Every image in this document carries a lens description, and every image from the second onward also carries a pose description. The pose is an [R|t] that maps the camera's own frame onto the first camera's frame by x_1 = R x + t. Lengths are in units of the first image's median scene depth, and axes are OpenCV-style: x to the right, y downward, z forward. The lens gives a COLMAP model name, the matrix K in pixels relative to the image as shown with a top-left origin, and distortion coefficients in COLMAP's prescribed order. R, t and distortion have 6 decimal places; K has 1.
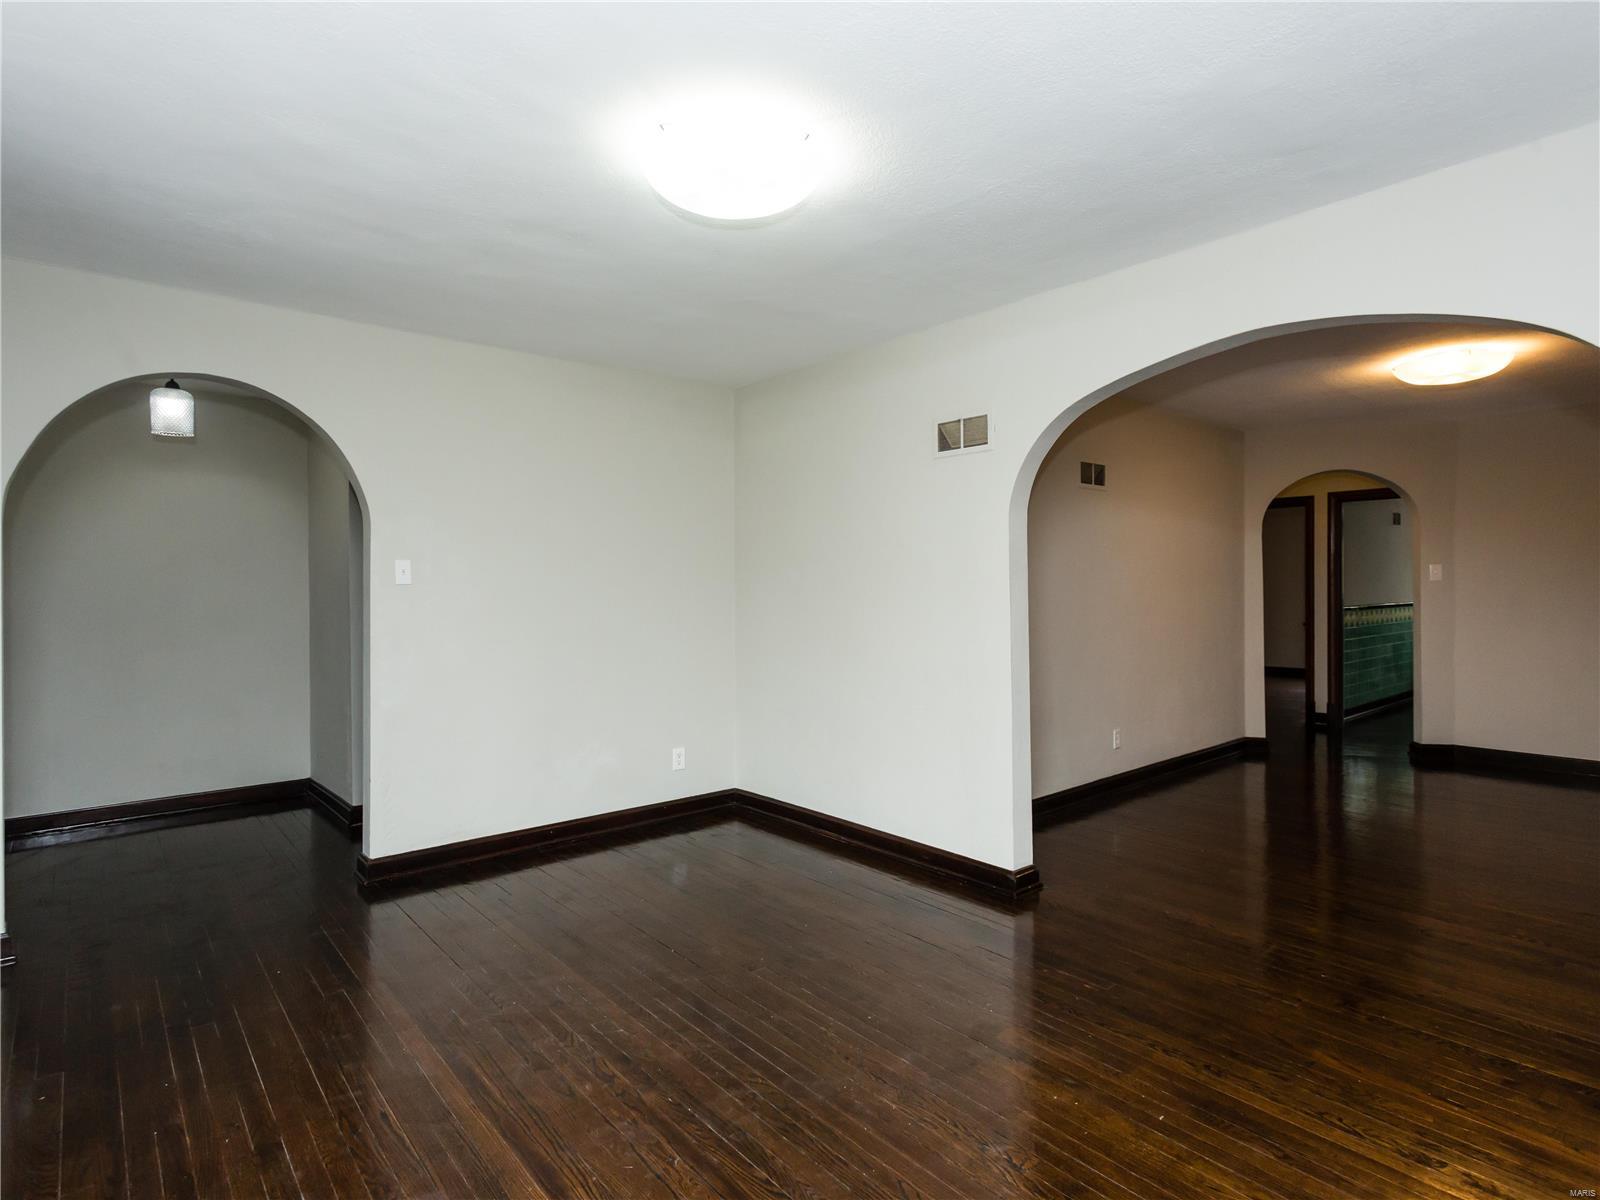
lens RADIAL K [[842.8, 0, 794.3], [0, 842.8, 590.0], [0, 0, 1]] dist [0.000504, 0.003908]
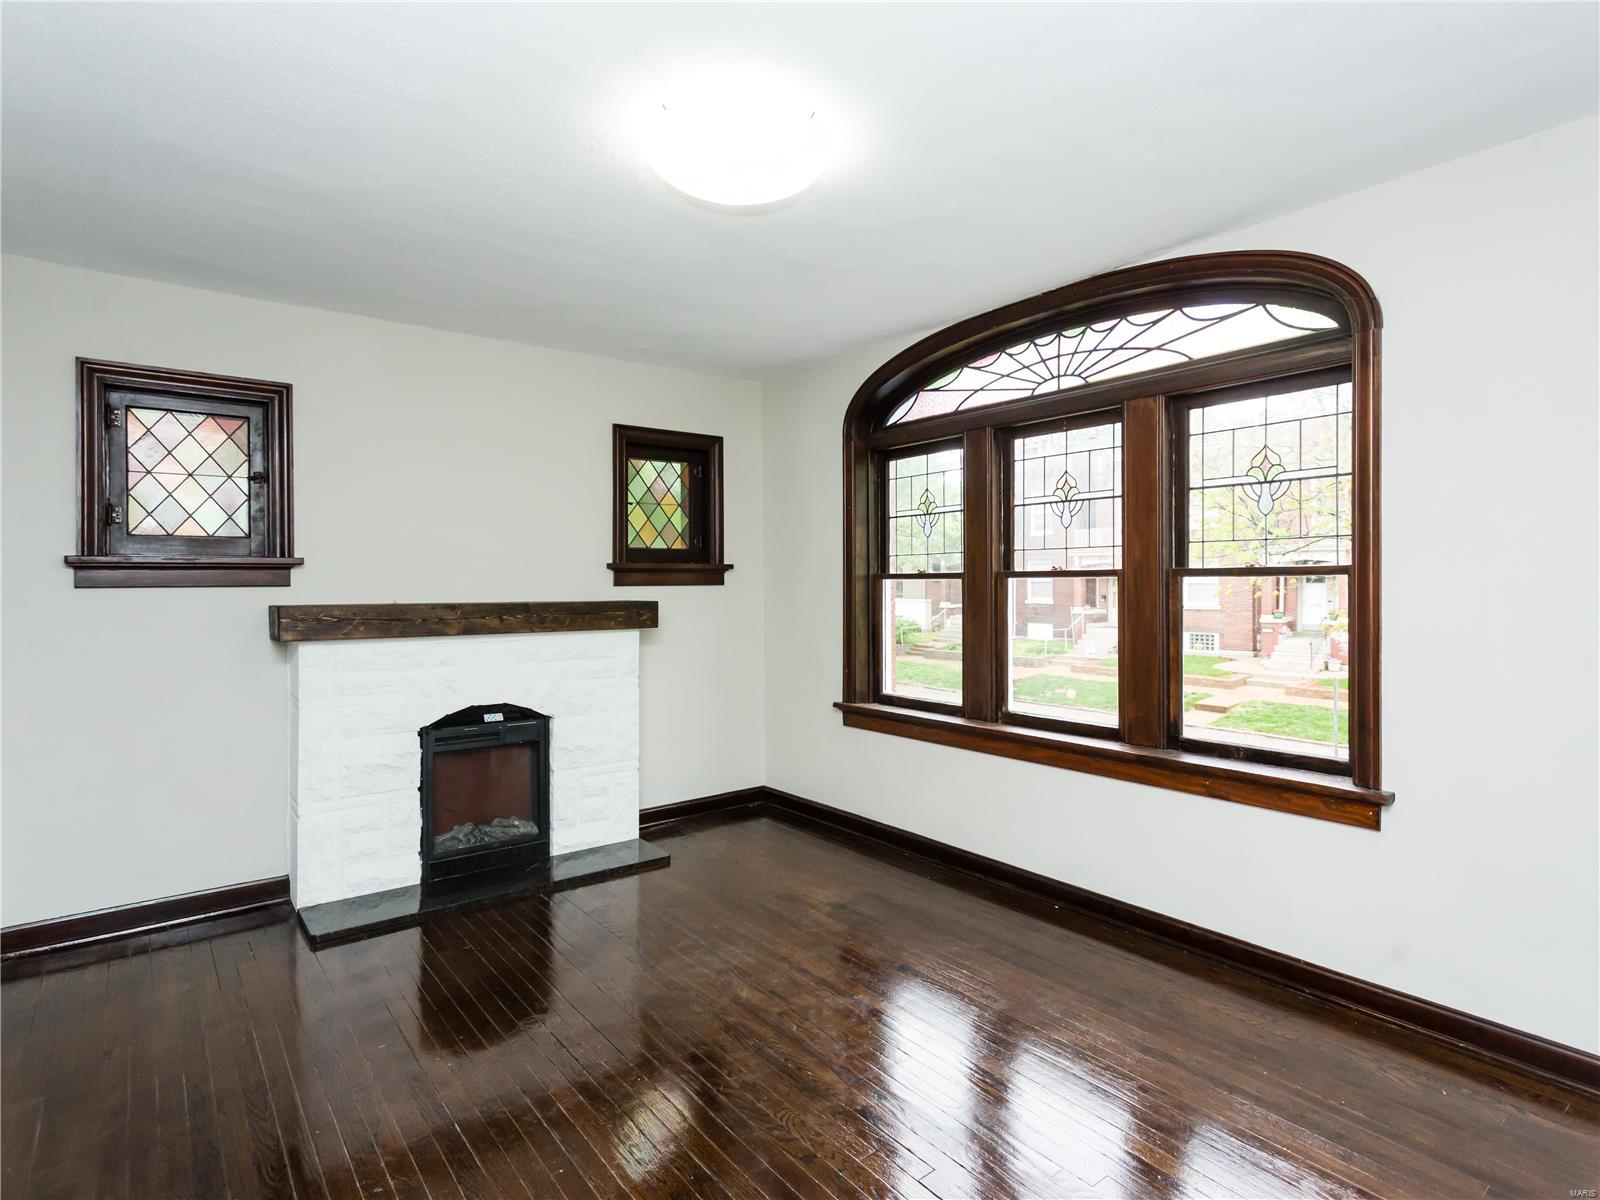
lens RADIAL K [[842.8, 0, 792.7], [0, 842.8, 586.2], [0, 0, 1]] dist [0.000504, 0.003908]
pose [[-0.998956, 0.012630, 0.043912, -0.176817], [0.013127, 0.999853, 0.011060, -0.012591], [-0.043766, 0.011625, -0.998974, 1.995902]]
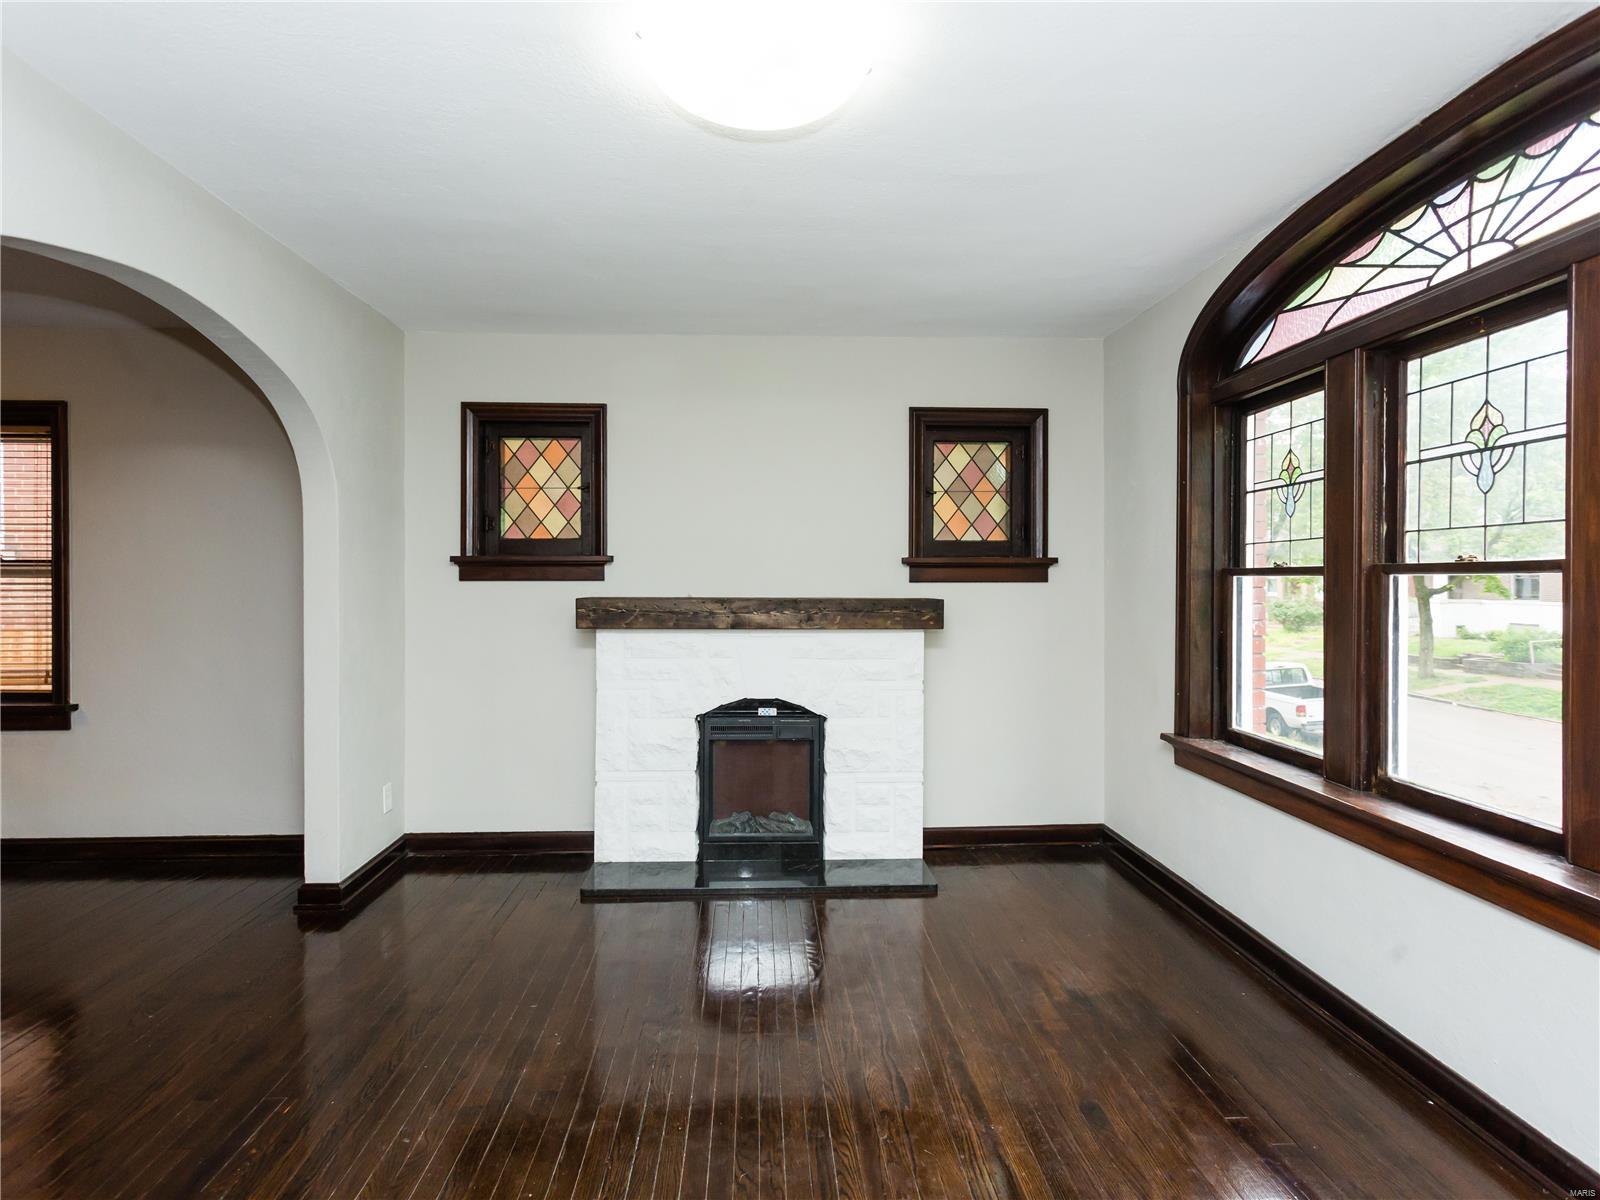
lens RADIAL K [[842.8, 0, 792.9], [0, 842.8, 587.2], [0, 0, 1]] dist [0.000504, 0.003908]
pose [[-0.792247, 0.002352, 0.610196, -0.597243], [0.010312, 0.999901, 0.009535, -0.006213], [-0.610113, 0.013846, -0.792193, 1.641566]]
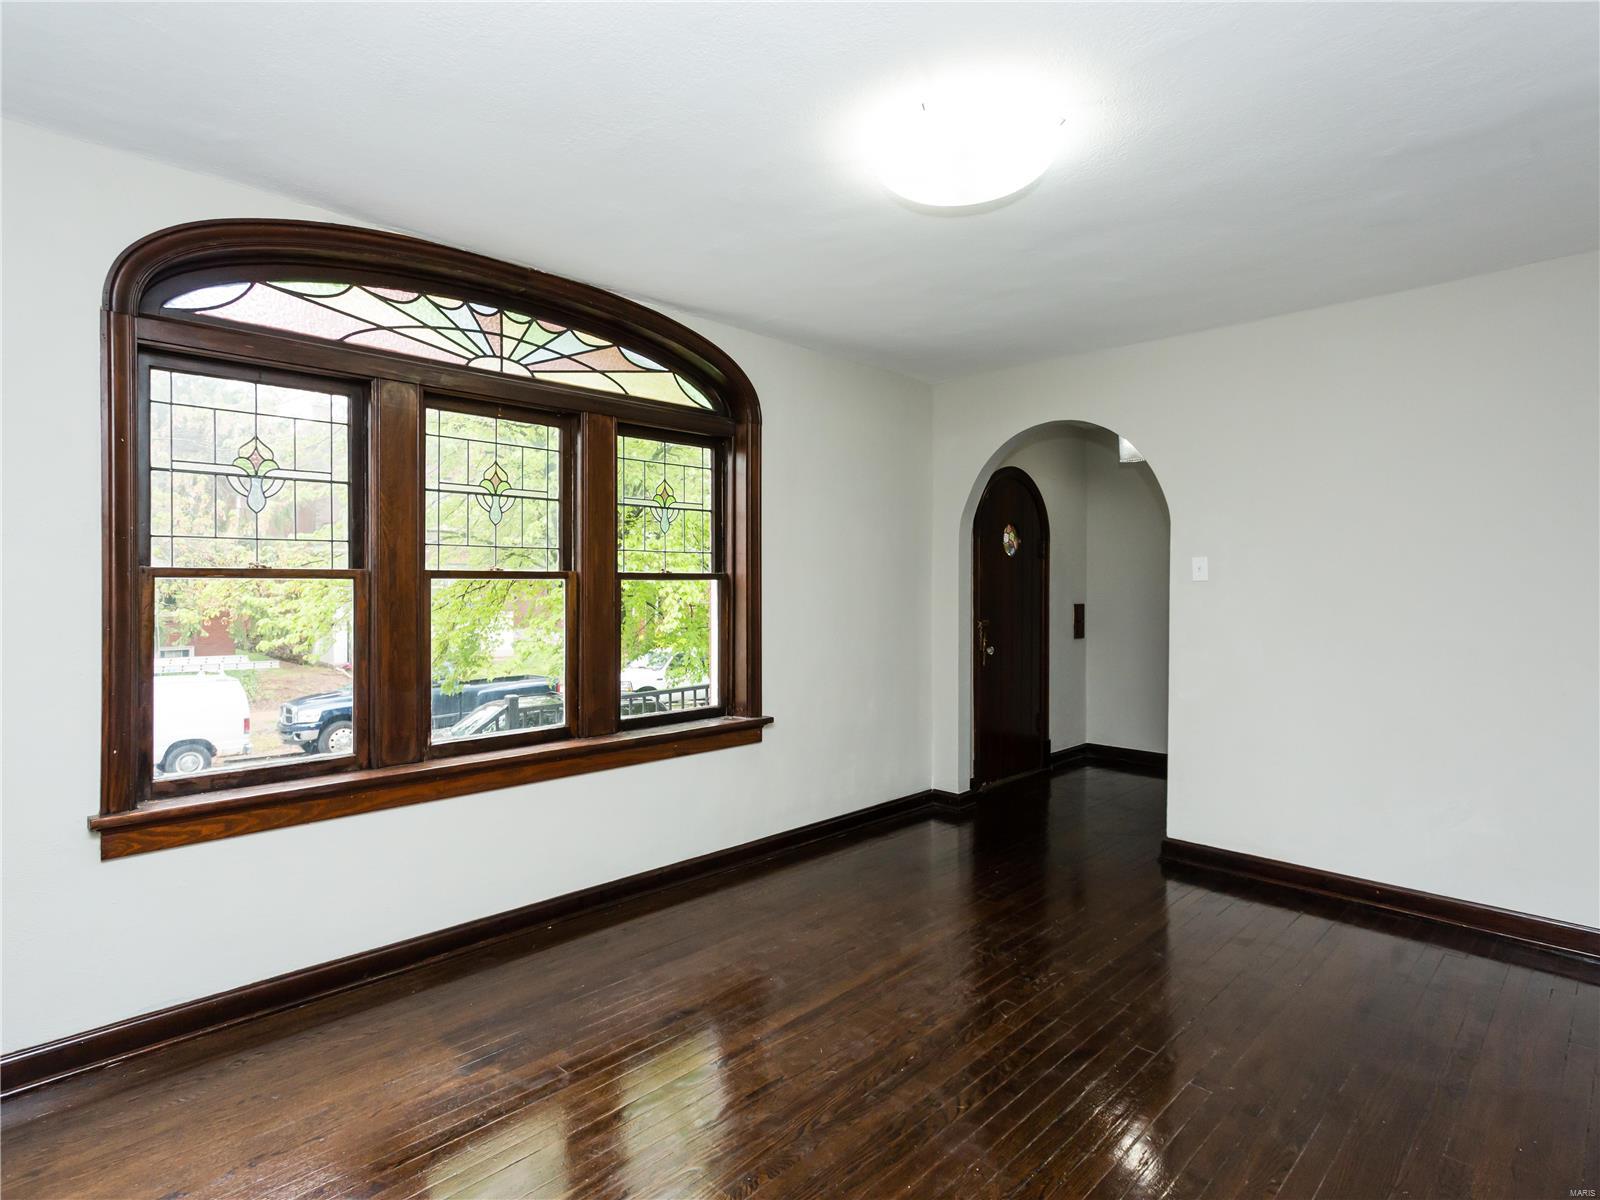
lens RADIAL K [[842.8, 0, 788.6], [0, 842.8, 587.2], [0, 0, 1]] dist [0.000504, 0.003908]
pose [[0.078136, 0.009688, -0.996896, 0.892160], [-0.008350, 0.999924, 0.009063, -0.007387], [0.996908, 0.007616, 0.078211, 0.735971]]
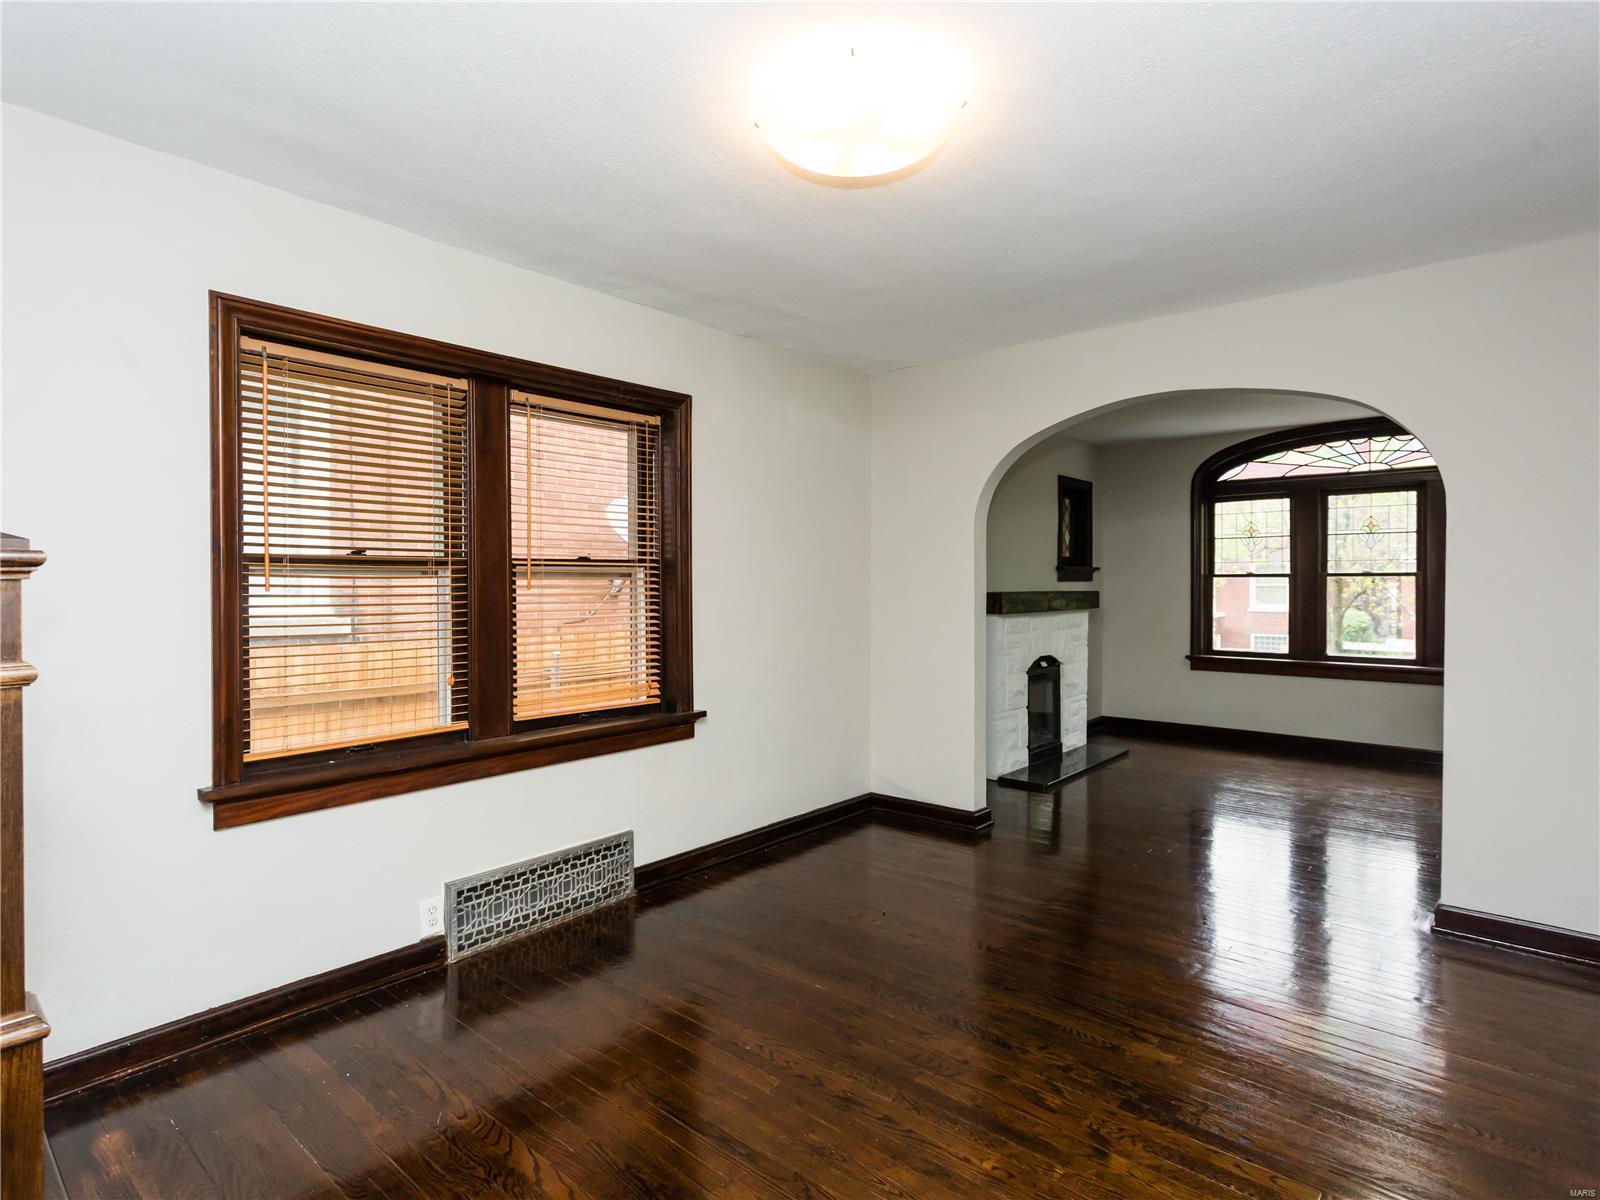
lens RADIAL K [[842.8, 0, 794.0], [0, 842.8, 591.1], [0, 0, 1]] dist [0.000504, 0.003908]
pose [[-0.987647, 0.012418, -0.156205, 1.765870], [0.009435, 0.999759, 0.019824, -0.030853], [0.156414, 0.018105, -0.987526, 2.882478]]
